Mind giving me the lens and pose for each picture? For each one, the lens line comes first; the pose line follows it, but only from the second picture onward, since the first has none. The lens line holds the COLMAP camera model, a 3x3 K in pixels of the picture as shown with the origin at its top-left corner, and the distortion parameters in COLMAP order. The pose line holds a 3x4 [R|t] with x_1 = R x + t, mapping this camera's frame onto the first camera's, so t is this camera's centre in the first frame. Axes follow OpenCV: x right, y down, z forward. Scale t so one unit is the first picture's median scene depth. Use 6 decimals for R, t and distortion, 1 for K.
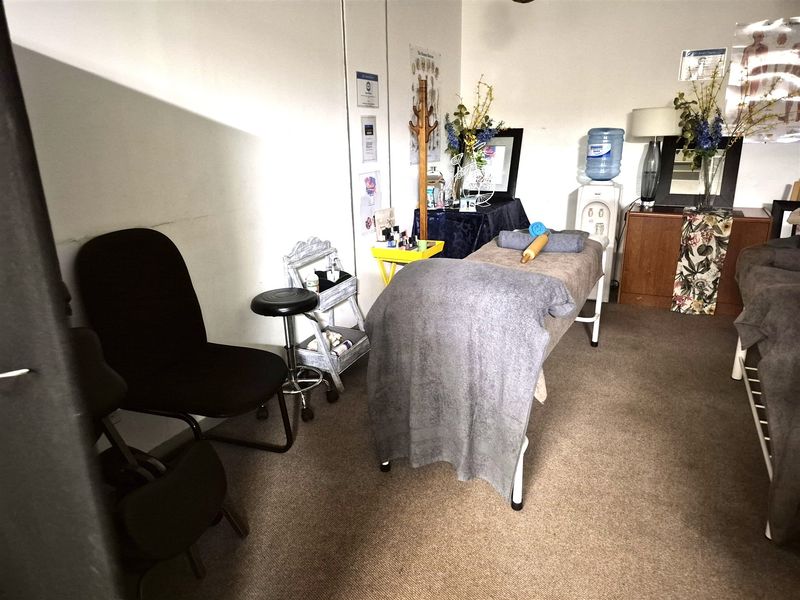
lens RADIAL K [[556.8, 0, 400.0], [0, 556.8, 300.0], [0, 0, 1]] dist [0.071102, -0.062493]
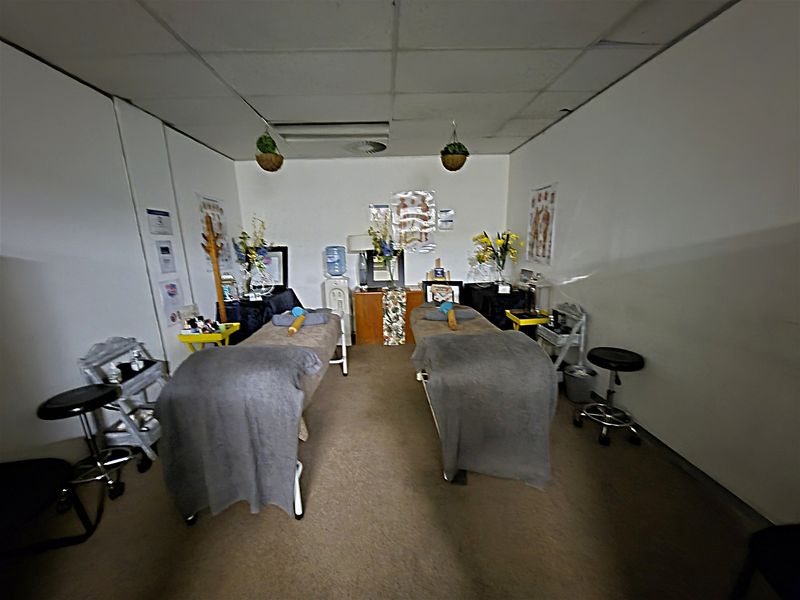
lens RADIAL K [[319.0, 0, 395.5], [0, 319.0, 313.4], [0, 0, 1]] dist [0.001167, 0.000115]
pose [[0.881972, -0.114765, 0.457115, 0.060625], [0.150149, 0.987783, -0.041706, -0.033678], [-0.446744, 0.105418, 0.888429, 0.072078]]
